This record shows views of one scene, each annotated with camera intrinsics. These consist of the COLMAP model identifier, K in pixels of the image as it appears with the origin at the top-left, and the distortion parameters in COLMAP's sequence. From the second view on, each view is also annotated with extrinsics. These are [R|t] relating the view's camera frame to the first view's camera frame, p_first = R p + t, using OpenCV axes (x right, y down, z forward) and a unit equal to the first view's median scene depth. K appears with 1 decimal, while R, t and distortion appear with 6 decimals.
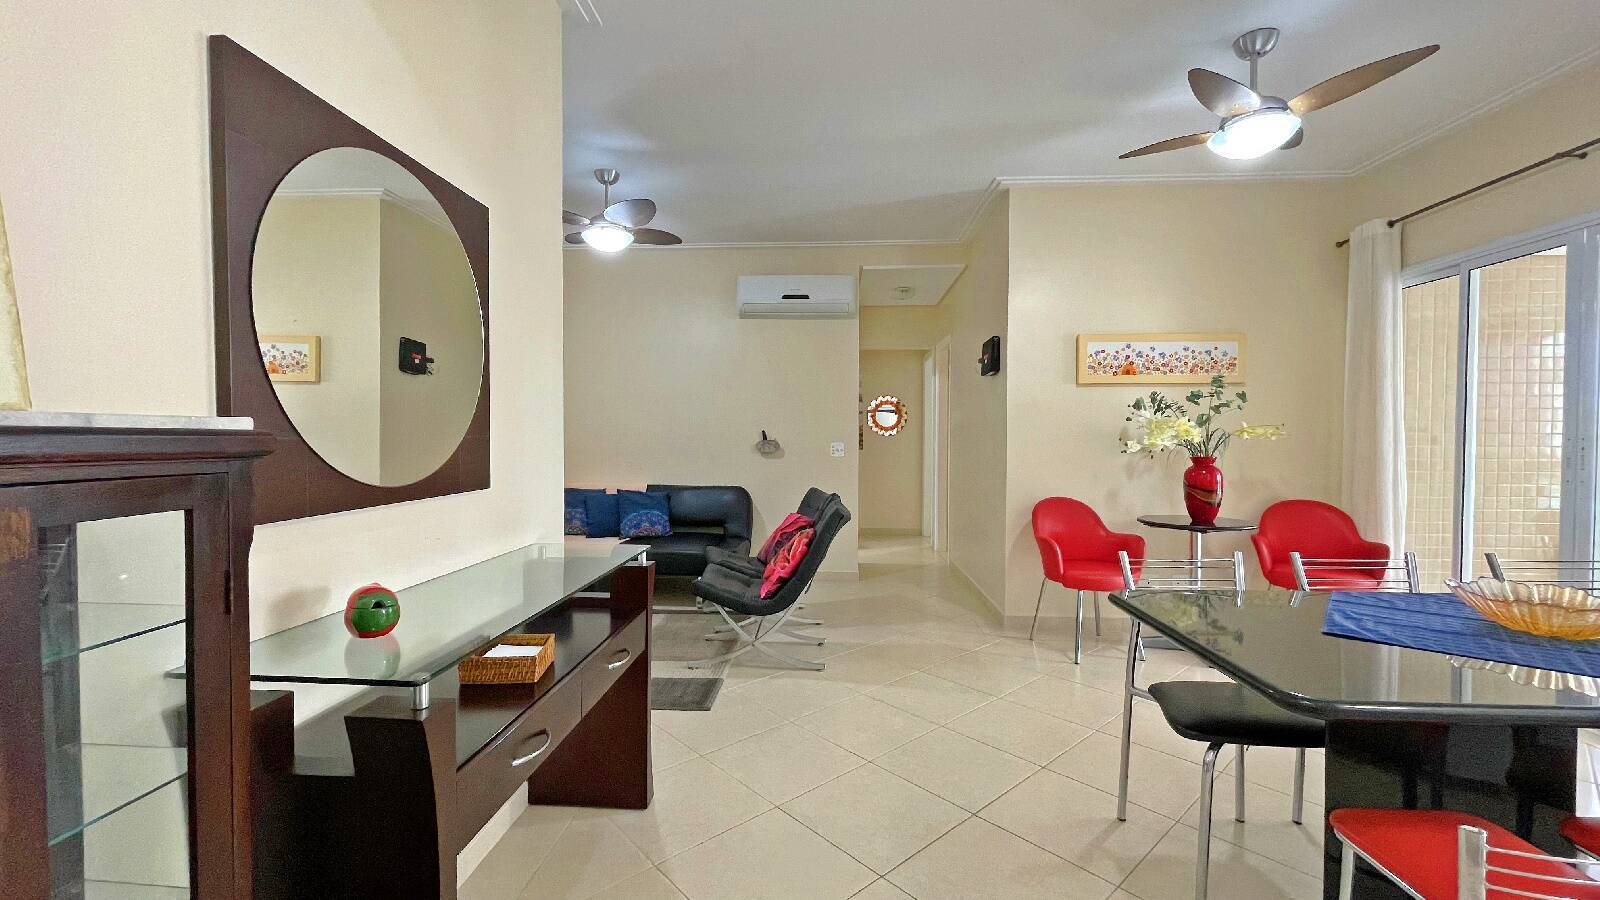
lens RADIAL K [[651.7, 0, 802.4], [0, 651.7, 449.4], [0, 0, 1]] dist [-0.001010, 0.000274]
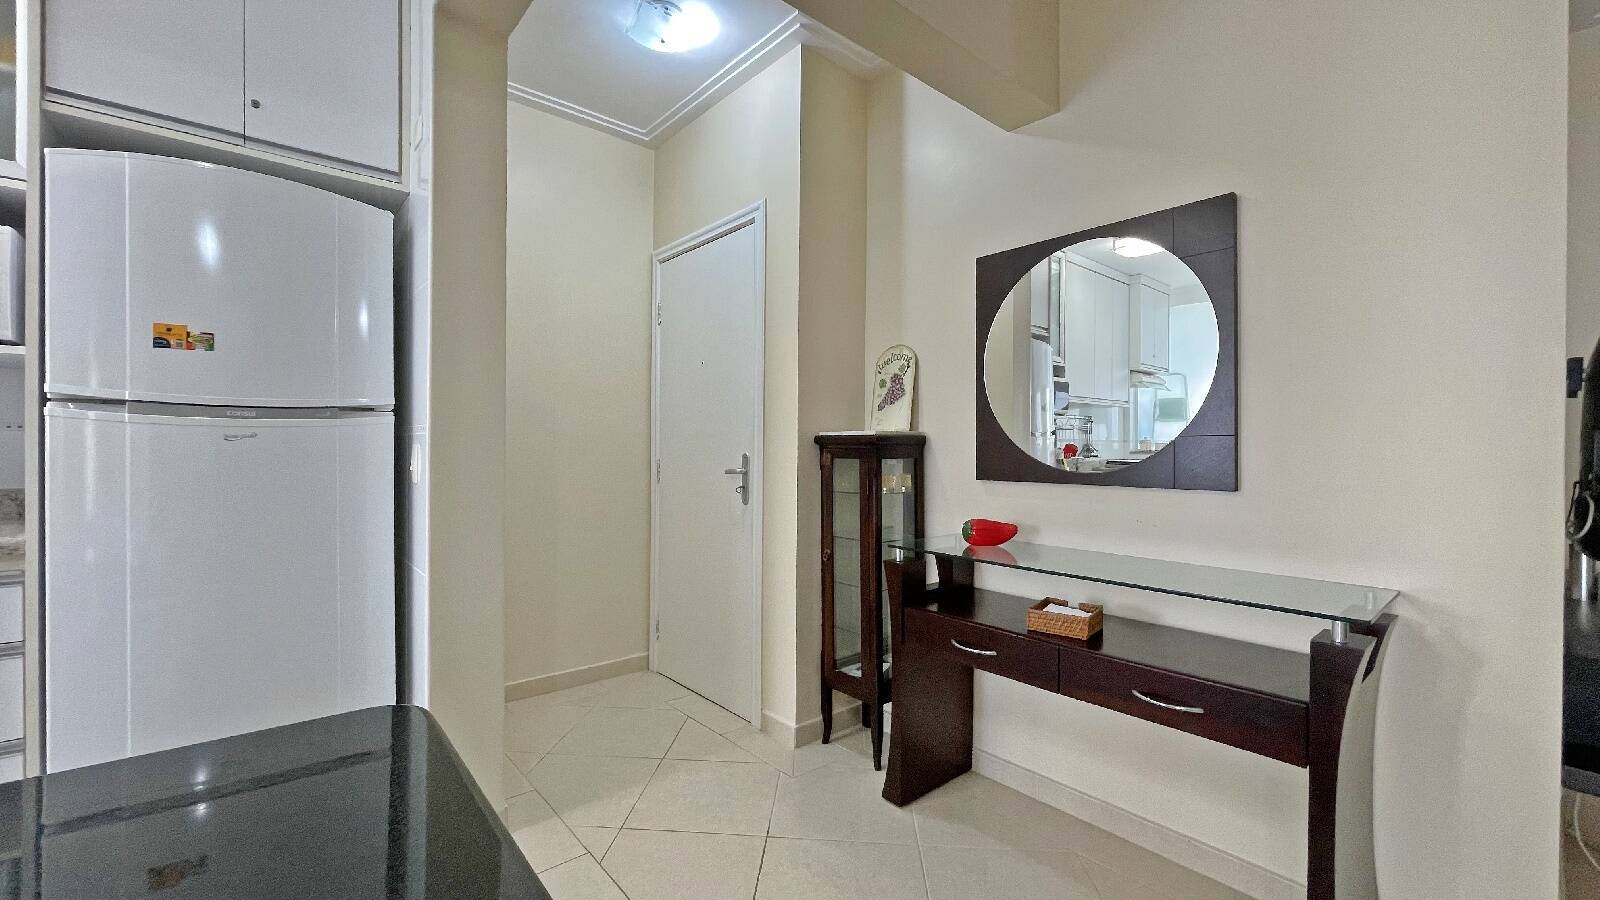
lens RADIAL K [[651.7, 0, 798.4], [0, 651.7, 452.2], [0, 0, 1]] dist [-0.001010, 0.000274]
pose [[-0.720993, -0.004516, -0.692928, 0.286891], [-0.024118, 0.999536, 0.018581, 0.000831], [0.692522, 0.030108, -0.720768, 0.583032]]
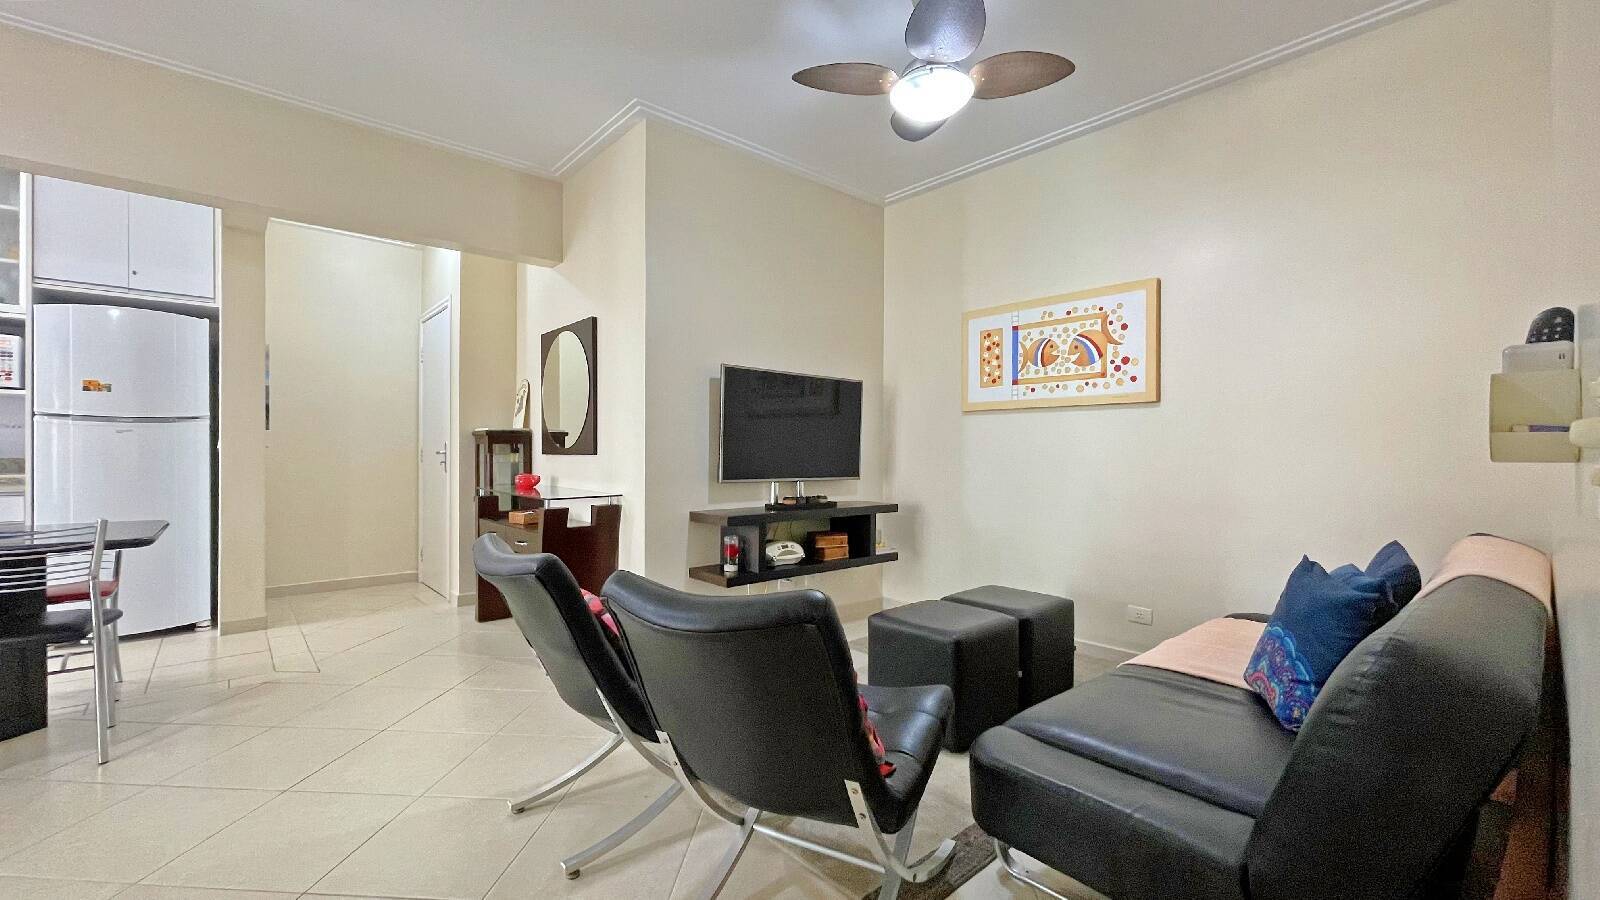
lens RADIAL K [[651.7, 0, 788.3], [0, 651.7, 450.8], [0, 0, 1]] dist [-0.001010, 0.000274]
pose [[-0.716738, -0.003659, -0.697333, 0.225052], [-0.019912, 0.999686, 0.015222, 0.002542], [0.697058, 0.024795, -0.716586, 1.330026]]
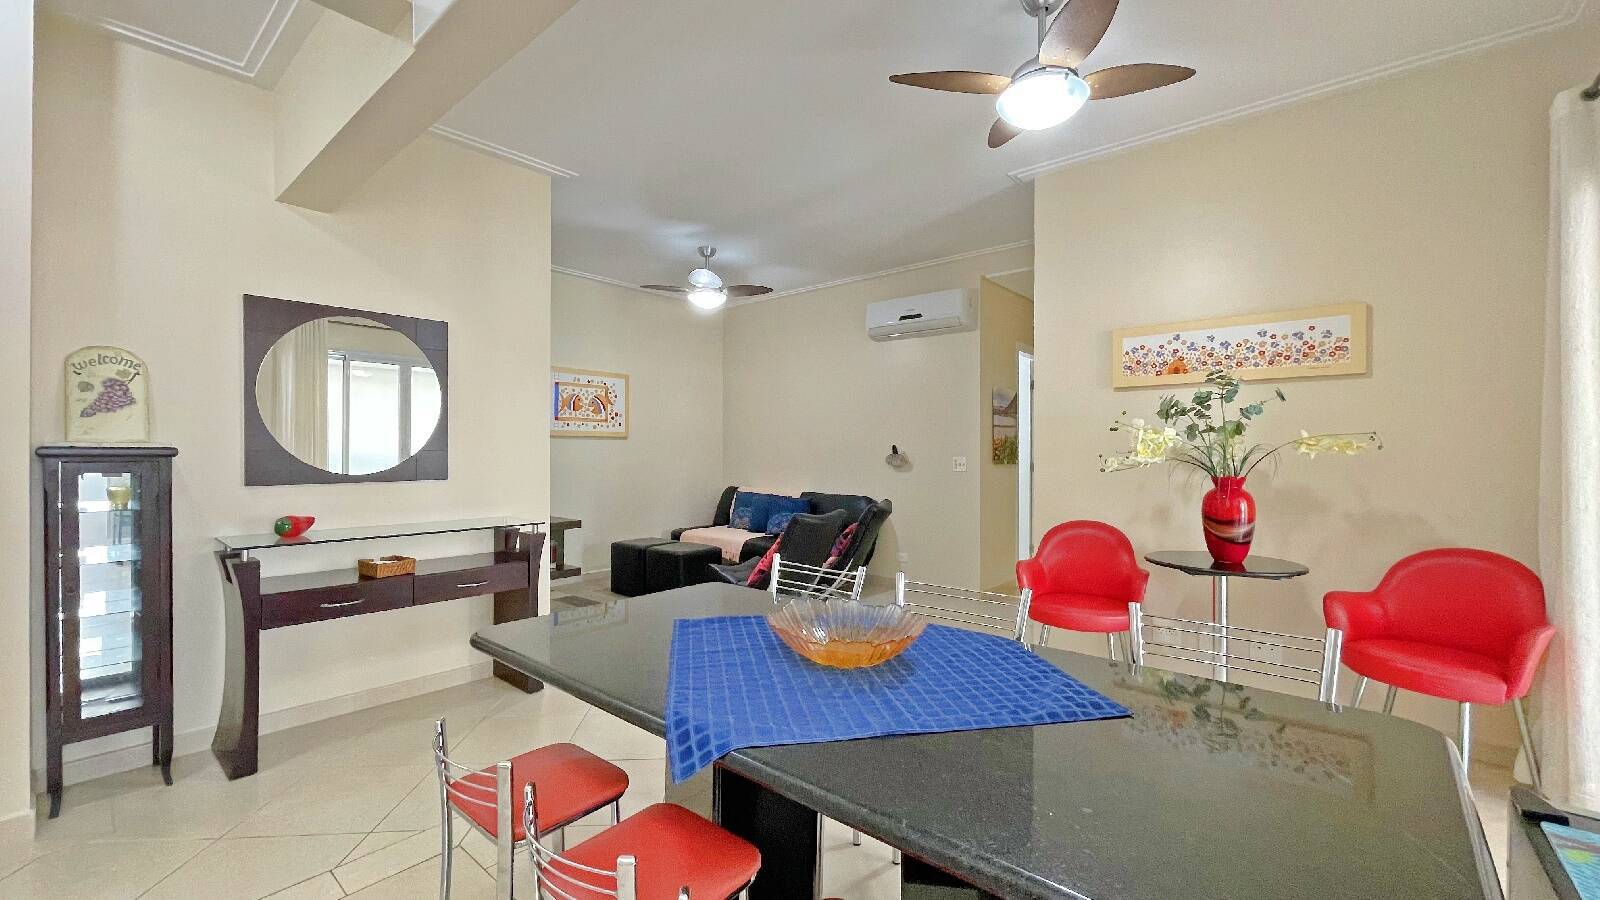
lens RADIAL K [[651.7, 0, 798.9], [0, 651.7, 450.7], [0, 0, 1]] dist [-0.001010, 0.000274]
pose [[0.793707, -0.000602, -0.608300, 0.629714], [-0.012480, 0.999773, -0.017273, 0.000397], [0.608172, 0.021301, 0.793519, 0.083644]]
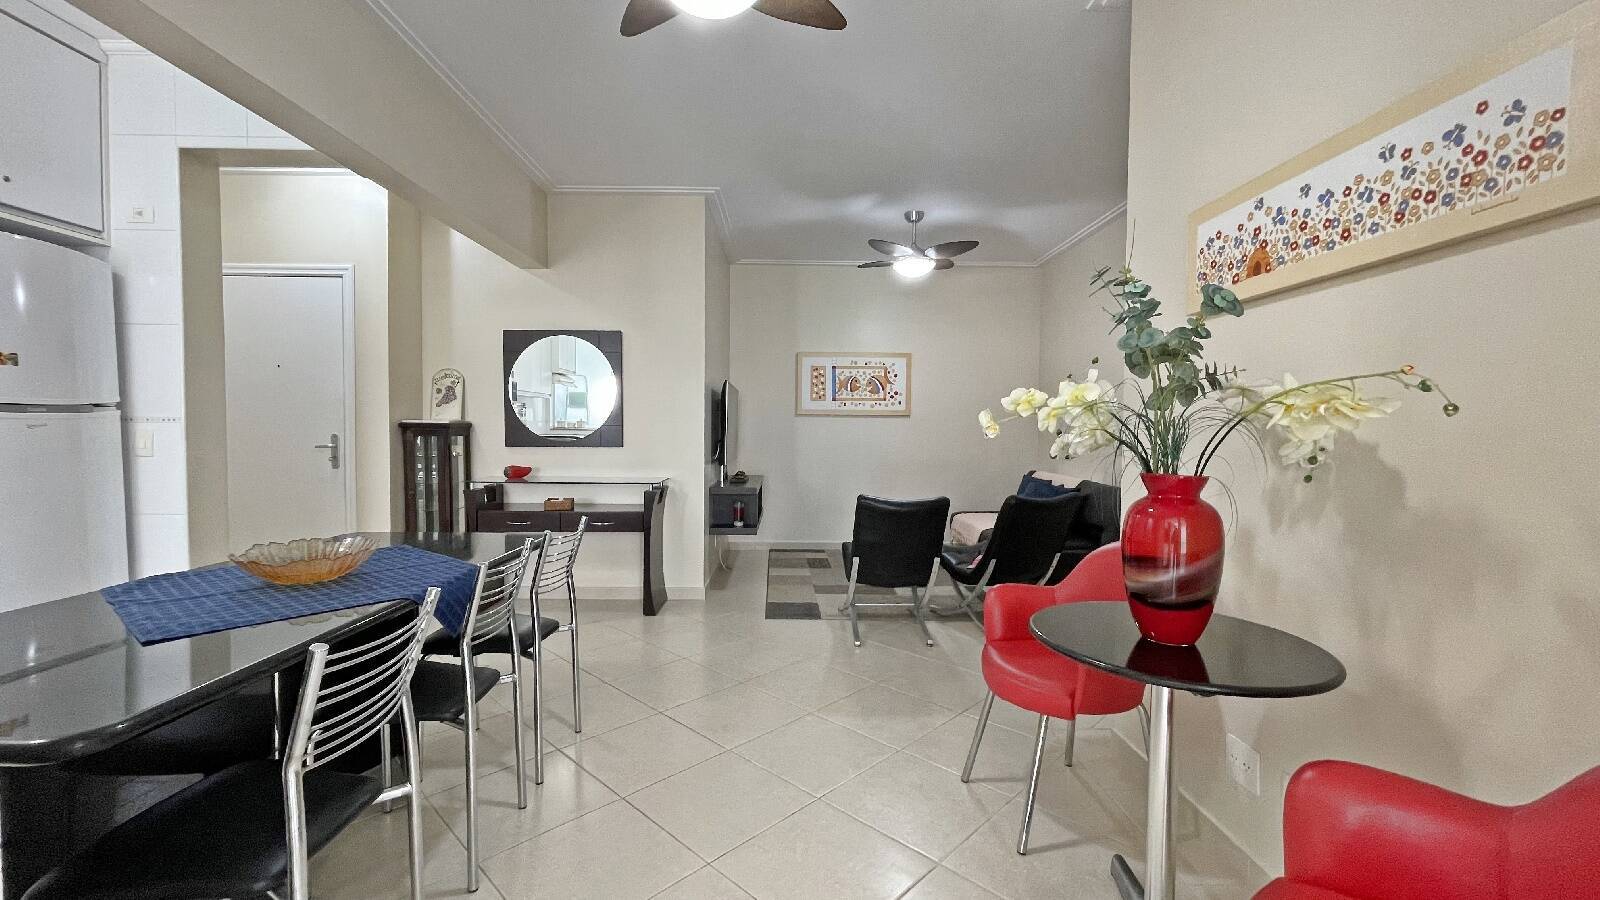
lens RADIAL K [[651.7, 0, 792.8], [0, 651.7, 448.7], [0, 0, 1]] dist [-0.001010, 0.000274]
pose [[0.060736, 0.027930, -0.997763, 0.912158], [-0.028252, 0.999256, 0.026252, -0.006867], [0.997754, 0.026595, 0.061480, 0.696246]]
